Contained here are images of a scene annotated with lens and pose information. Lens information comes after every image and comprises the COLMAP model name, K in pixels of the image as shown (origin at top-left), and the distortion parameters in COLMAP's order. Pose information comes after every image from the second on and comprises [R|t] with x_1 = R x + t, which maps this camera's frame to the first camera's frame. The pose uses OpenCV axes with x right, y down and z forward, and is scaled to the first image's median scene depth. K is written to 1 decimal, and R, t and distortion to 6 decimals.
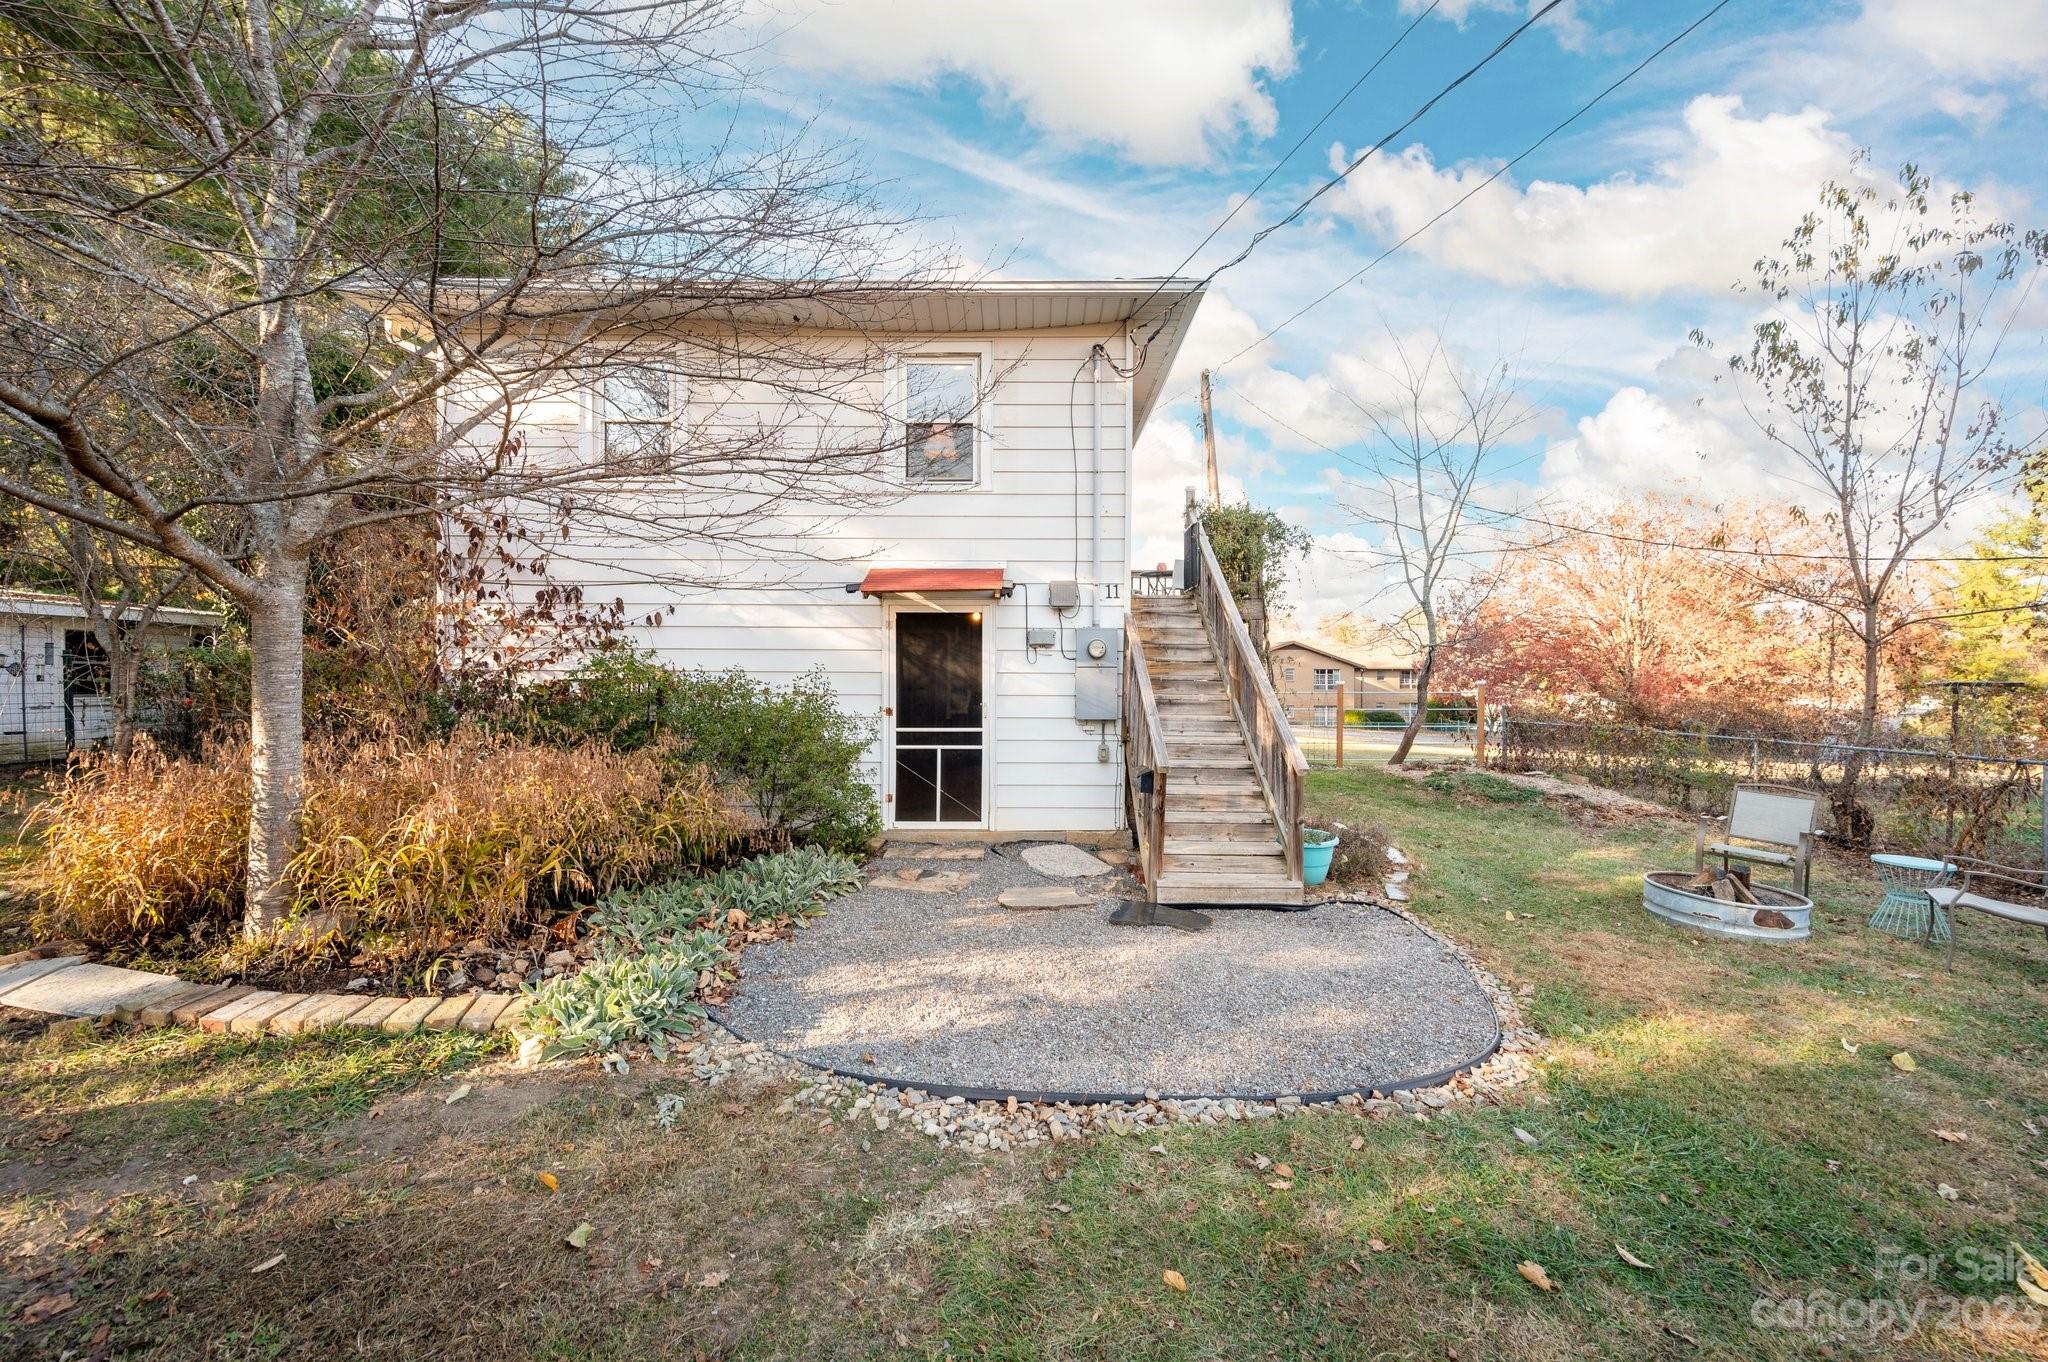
lens RADIAL K [[799.4, 0, 1024.0], [0, 799.4, 681.0], [0, 0, 1]] dist [0.000528, 0.000121]
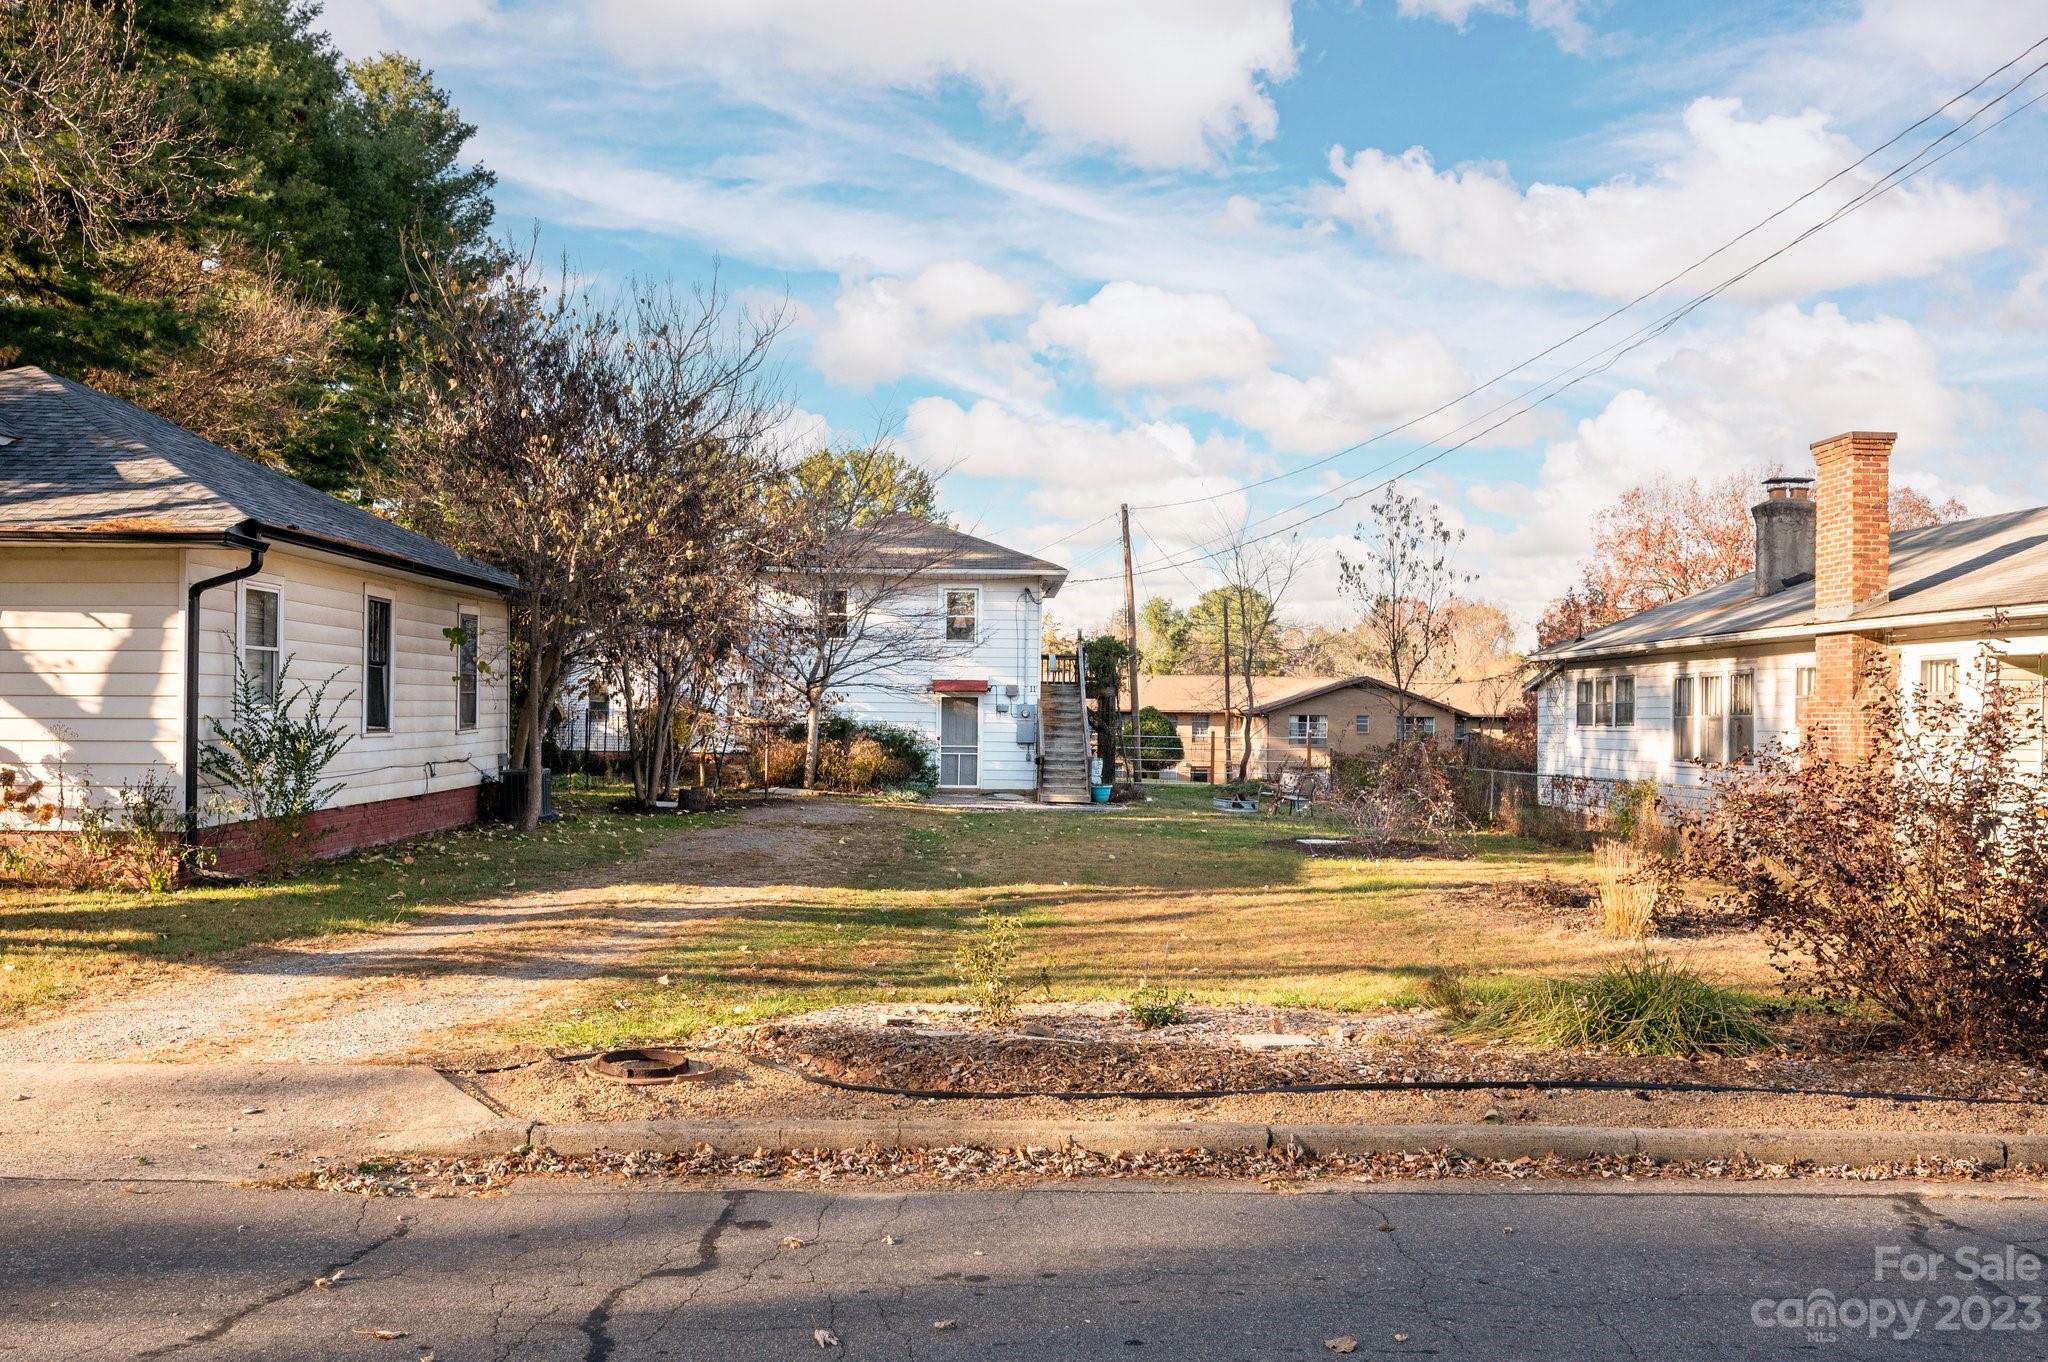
lens RADIAL K [[1426.1, 0, 1024.0], [0, 1426.1, 681.0], [0, 0, 1]] dist [-0.000161, -0.000026]
pose [[0.999382, 0.011777, 0.033134, -0.056197], [-0.010613, 0.999328, -0.035075, 0.013271], [-0.033525, 0.034701, 0.998835, -3.231562]]
